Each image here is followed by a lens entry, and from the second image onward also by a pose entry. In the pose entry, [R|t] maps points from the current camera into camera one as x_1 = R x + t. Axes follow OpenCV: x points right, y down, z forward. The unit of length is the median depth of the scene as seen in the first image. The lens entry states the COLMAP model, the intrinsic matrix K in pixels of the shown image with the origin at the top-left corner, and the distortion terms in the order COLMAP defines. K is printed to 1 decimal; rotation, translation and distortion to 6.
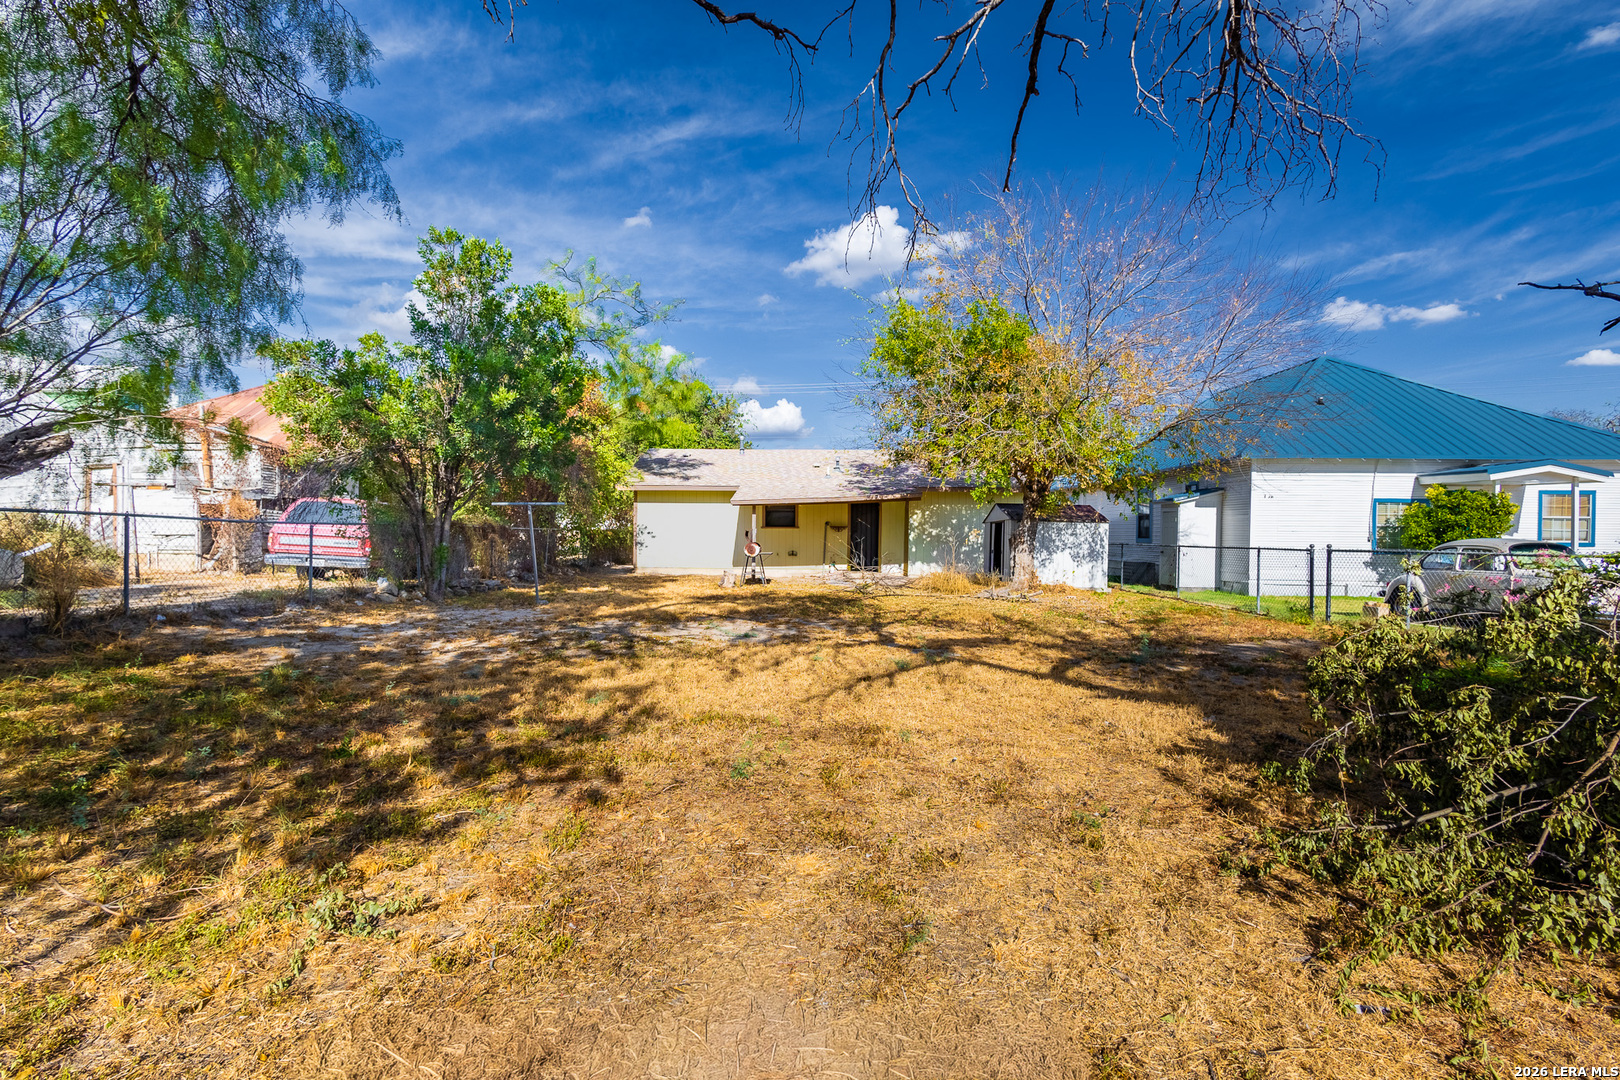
lens RADIAL K [[740.7, 0, 808.0], [0, 740.7, 540.7], [0, 0, 1]] dist [0.009988, -0.003774]
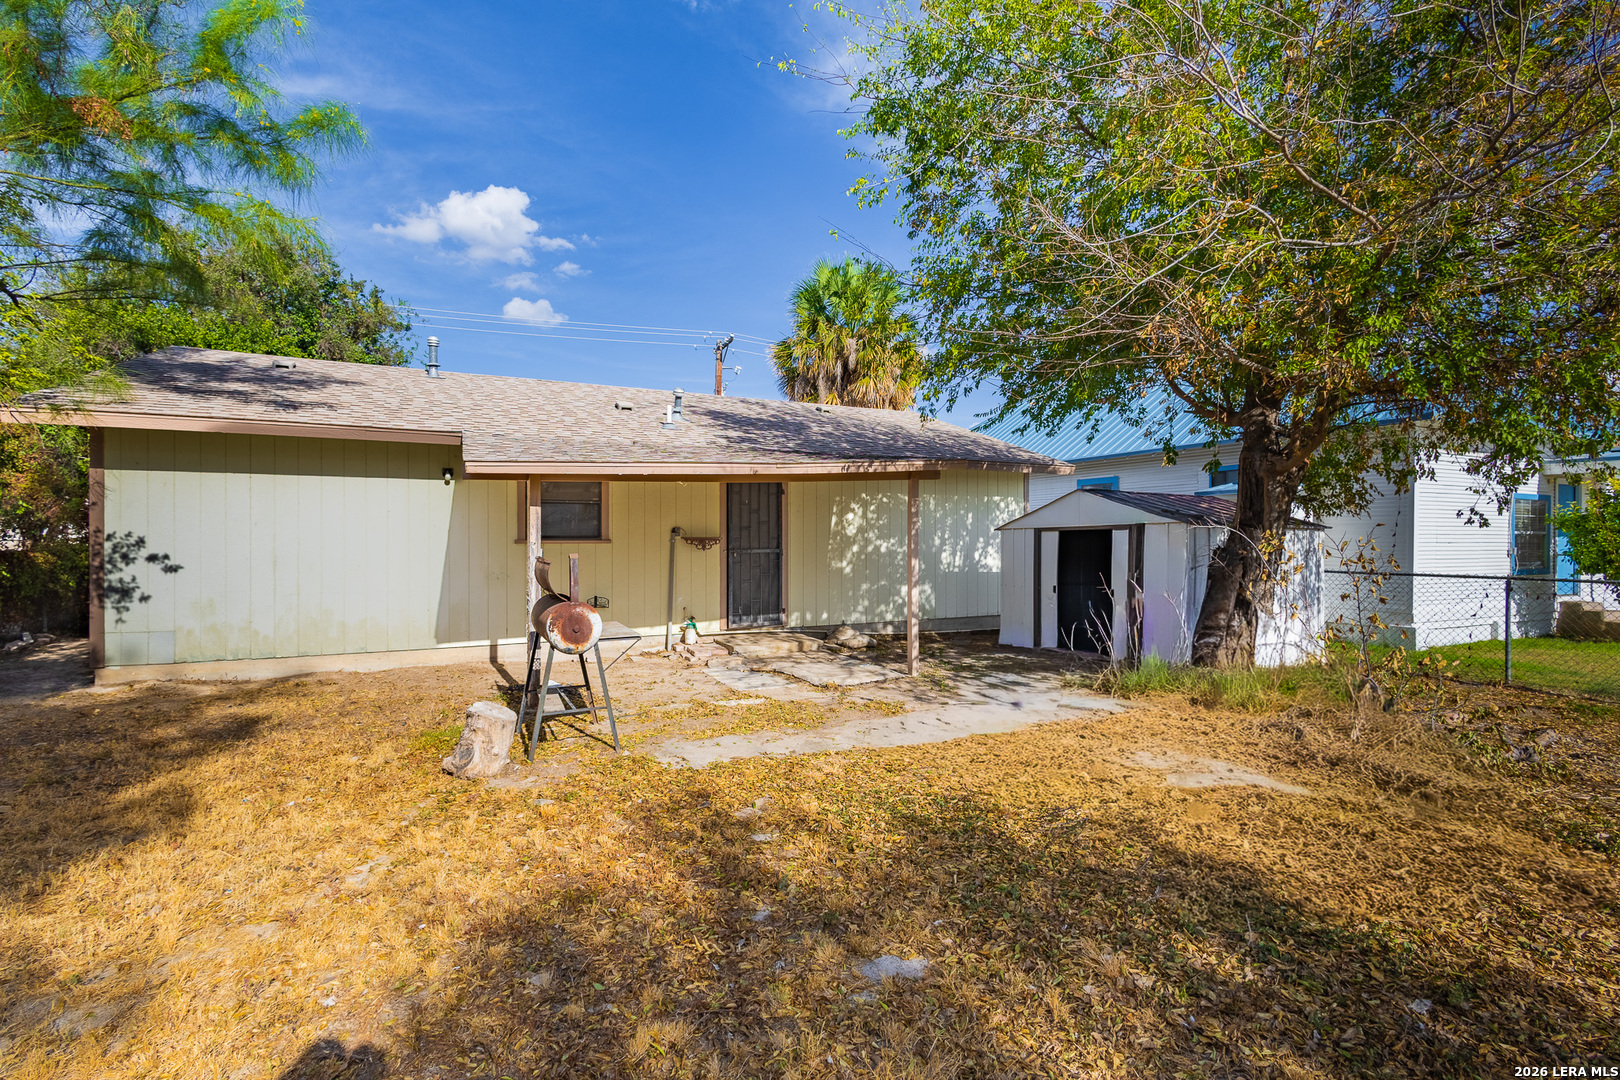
lens RADIAL K [[740.7, 0, 816.9], [0, 740.7, 526.2], [0, 0, 1]] dist [0.009988, -0.003774]
pose [[0.888799, -0.000718, 0.458296, -0.102433], [0.002128, 0.999994, -0.002561, -0.024417], [-0.458292, 0.003251, 0.888796, 0.565898]]
